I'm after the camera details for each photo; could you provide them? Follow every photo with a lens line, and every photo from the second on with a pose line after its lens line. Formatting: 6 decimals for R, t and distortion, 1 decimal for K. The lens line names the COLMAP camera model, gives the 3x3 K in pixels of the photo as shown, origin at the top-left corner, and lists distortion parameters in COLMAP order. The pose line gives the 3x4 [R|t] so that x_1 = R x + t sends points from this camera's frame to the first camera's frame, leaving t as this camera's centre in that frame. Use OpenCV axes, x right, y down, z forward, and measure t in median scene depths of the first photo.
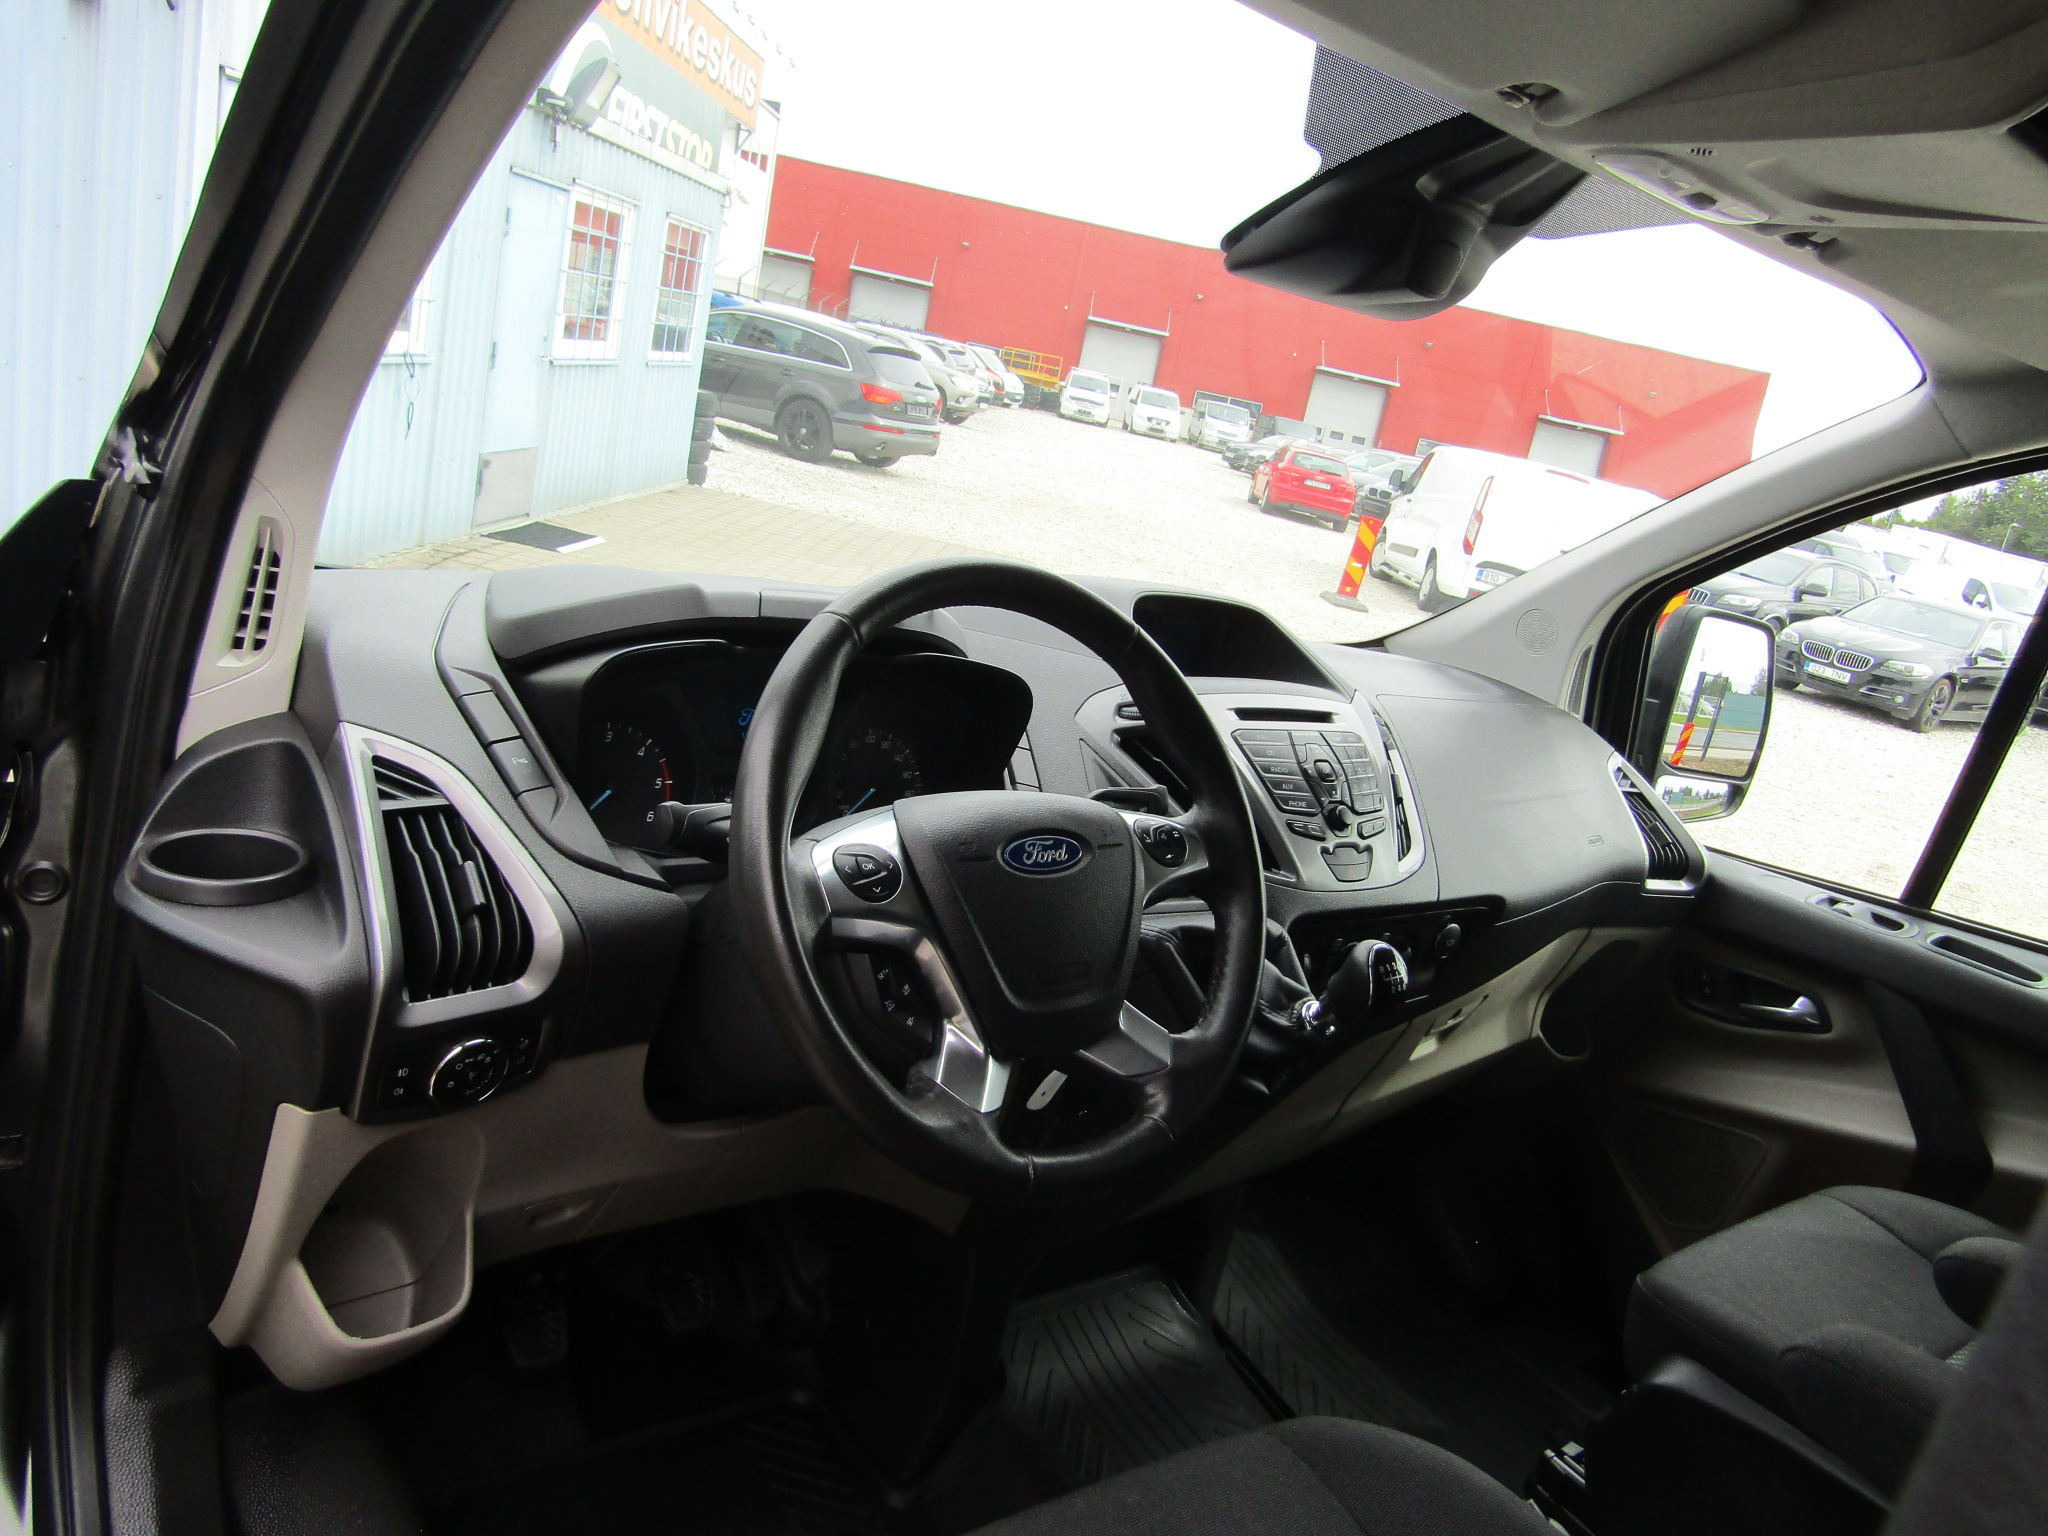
lens RADIAL K [[1454.8, 0, 1024.0], [0, 1454.8, 768.0], [0, 0, 1]] dist [-0.000736, 0.005653]
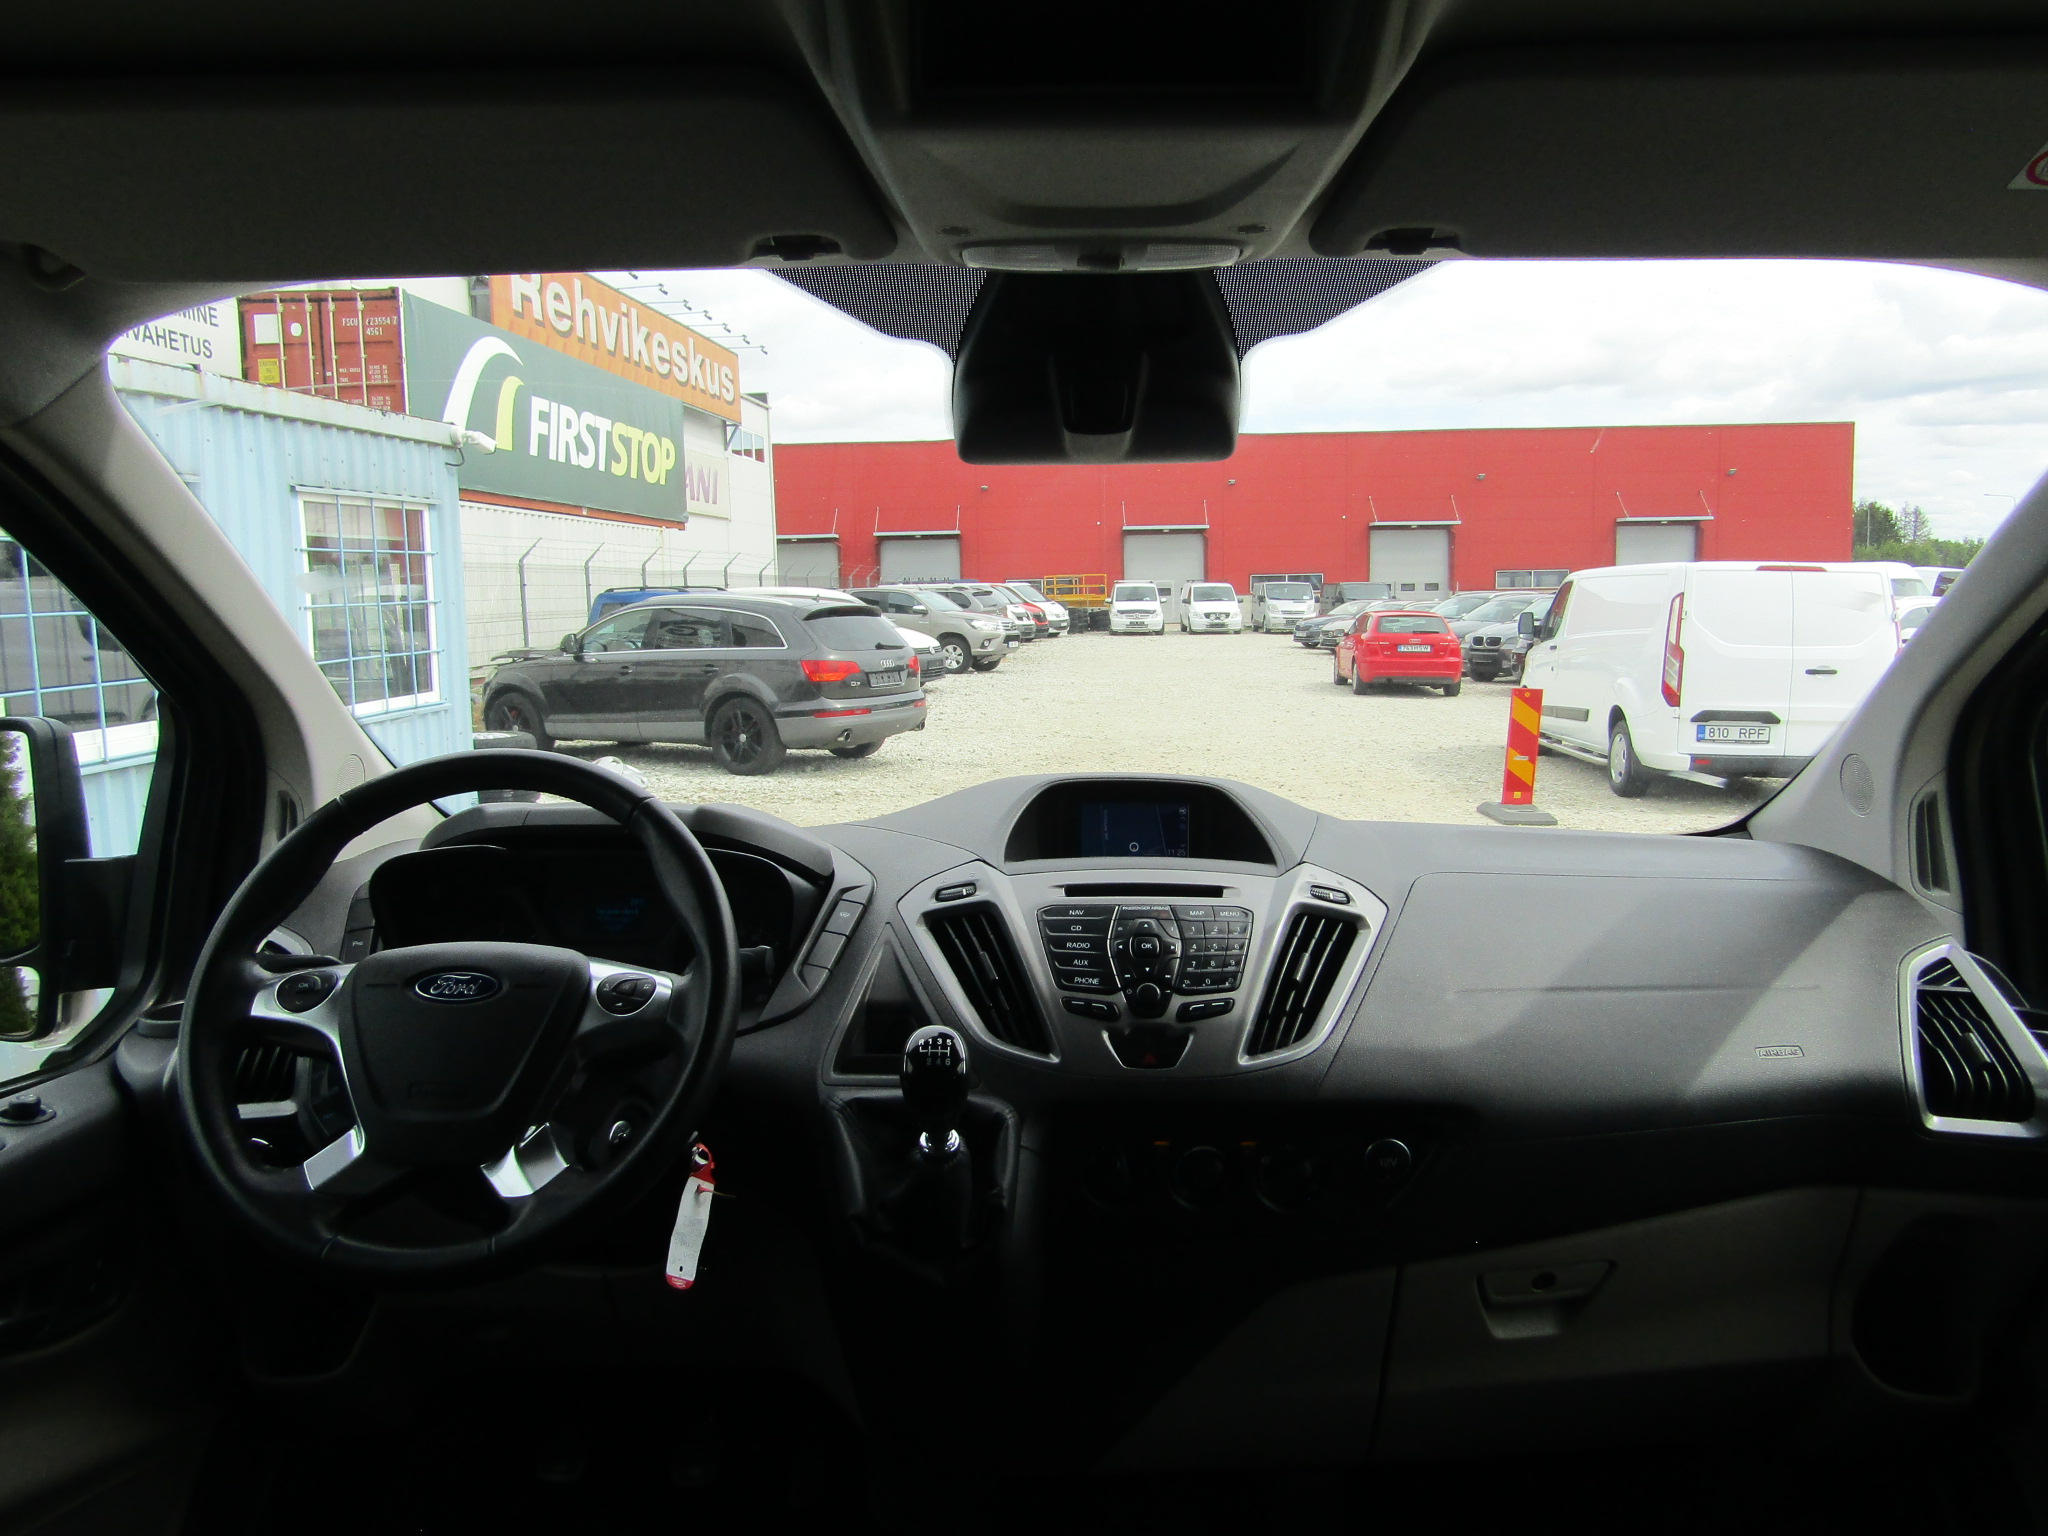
lens RADIAL K [[1454.8, 0, 1024.0], [0, 1454.8, 768.0], [0, 0, 1]] dist [-0.000736, 0.005653]
pose [[0.974590, -0.214179, -0.065591, 0.016664], [0.201672, 0.966430, -0.159190, -0.028473], [0.097484, 0.141917, 0.985067, 0.115990]]
